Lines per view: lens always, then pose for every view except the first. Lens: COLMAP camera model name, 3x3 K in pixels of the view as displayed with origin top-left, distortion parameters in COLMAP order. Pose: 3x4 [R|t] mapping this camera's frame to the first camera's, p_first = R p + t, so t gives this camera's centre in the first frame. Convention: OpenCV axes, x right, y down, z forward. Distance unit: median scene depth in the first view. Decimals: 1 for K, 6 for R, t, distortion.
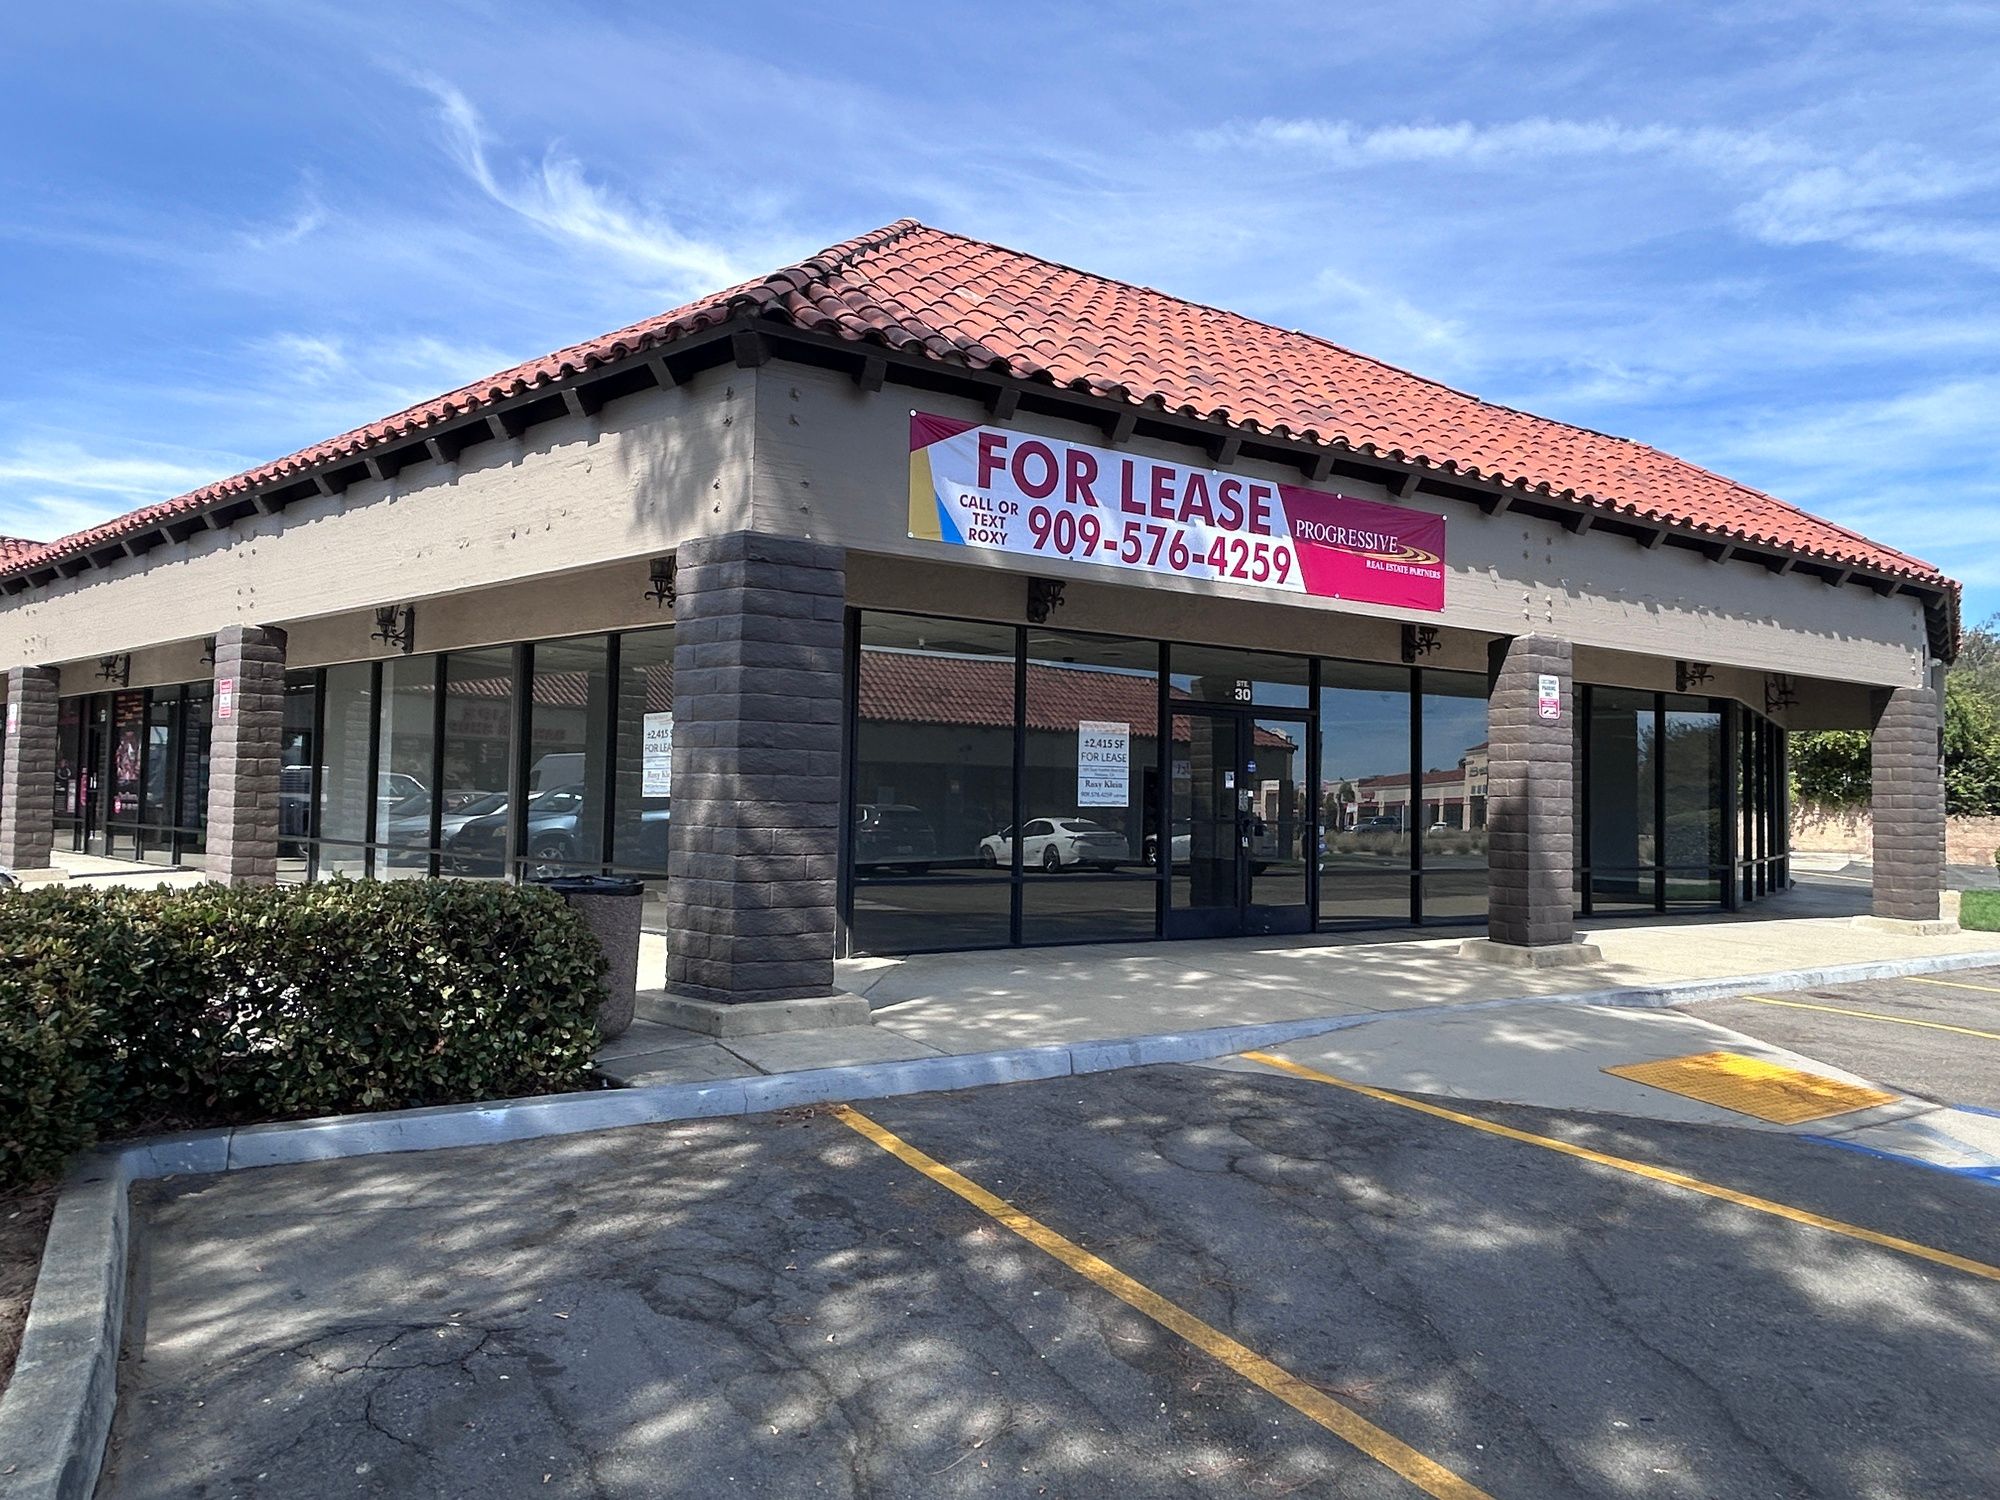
lens RADIAL K [[1235.7, 0, 997.9], [0, 1235.7, 731.6], [0, 0, 1]] dist [-0.004916, -0.000627]
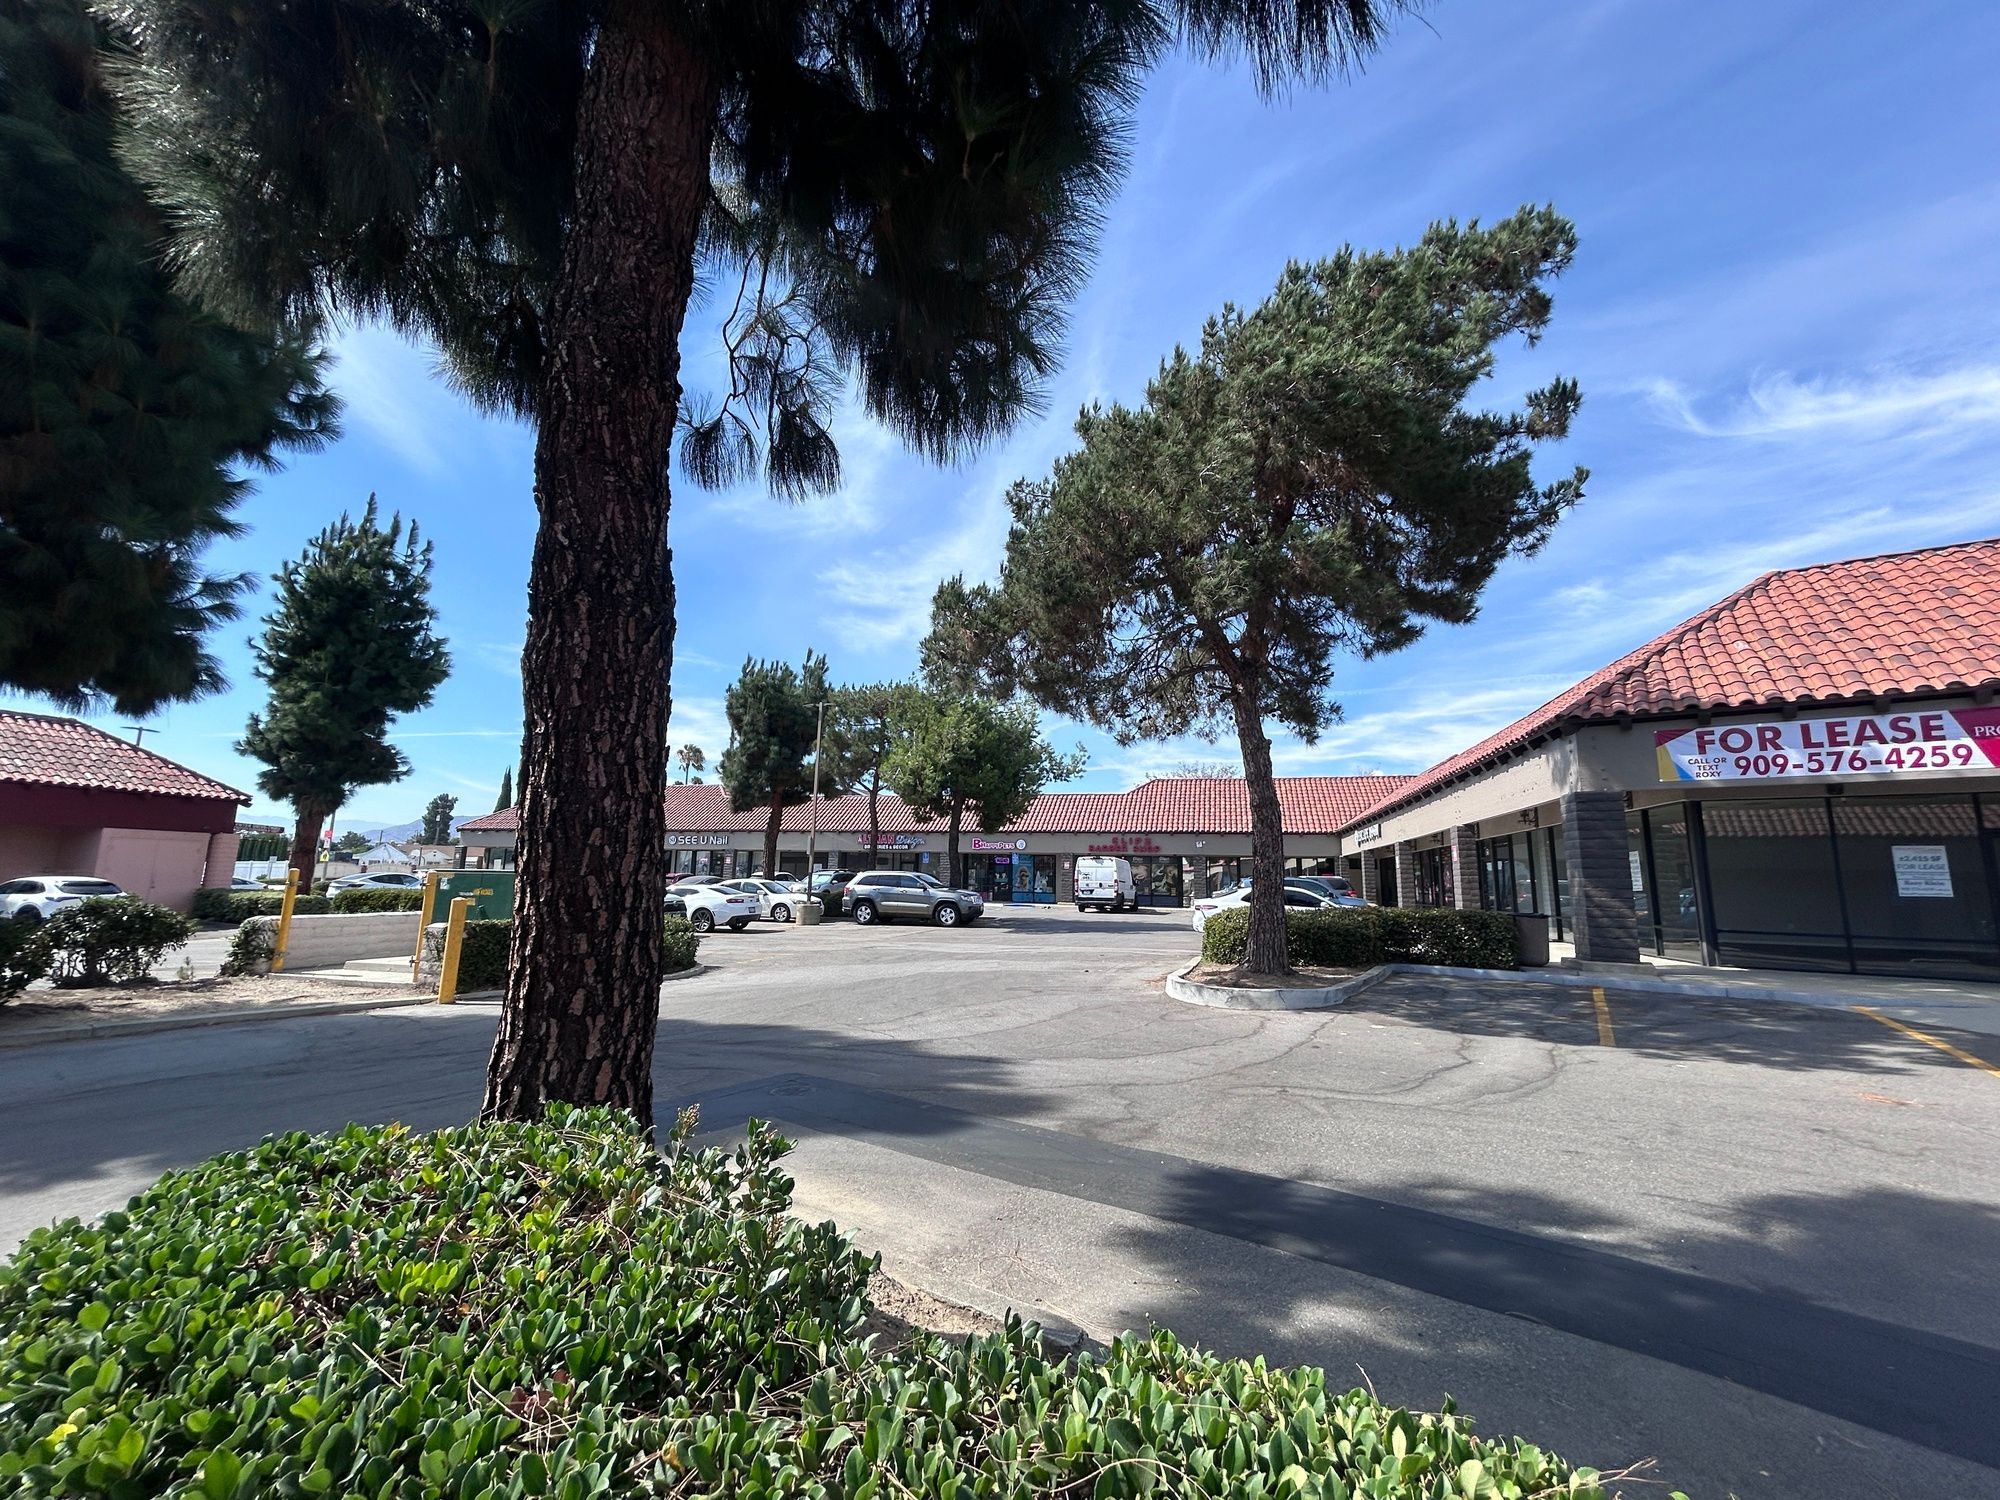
lens RADIAL K [[809.4, 0, 993.9], [0, 809.4, 747.6], [0, 0, 1]] dist [-0.002271, -0.000250]
pose [[0.394278, -0.161349, -0.904716, 0.785812], [0.033062, 0.986320, -0.161494, -0.004980], [0.918396, 0.033762, 0.394219, -0.786356]]
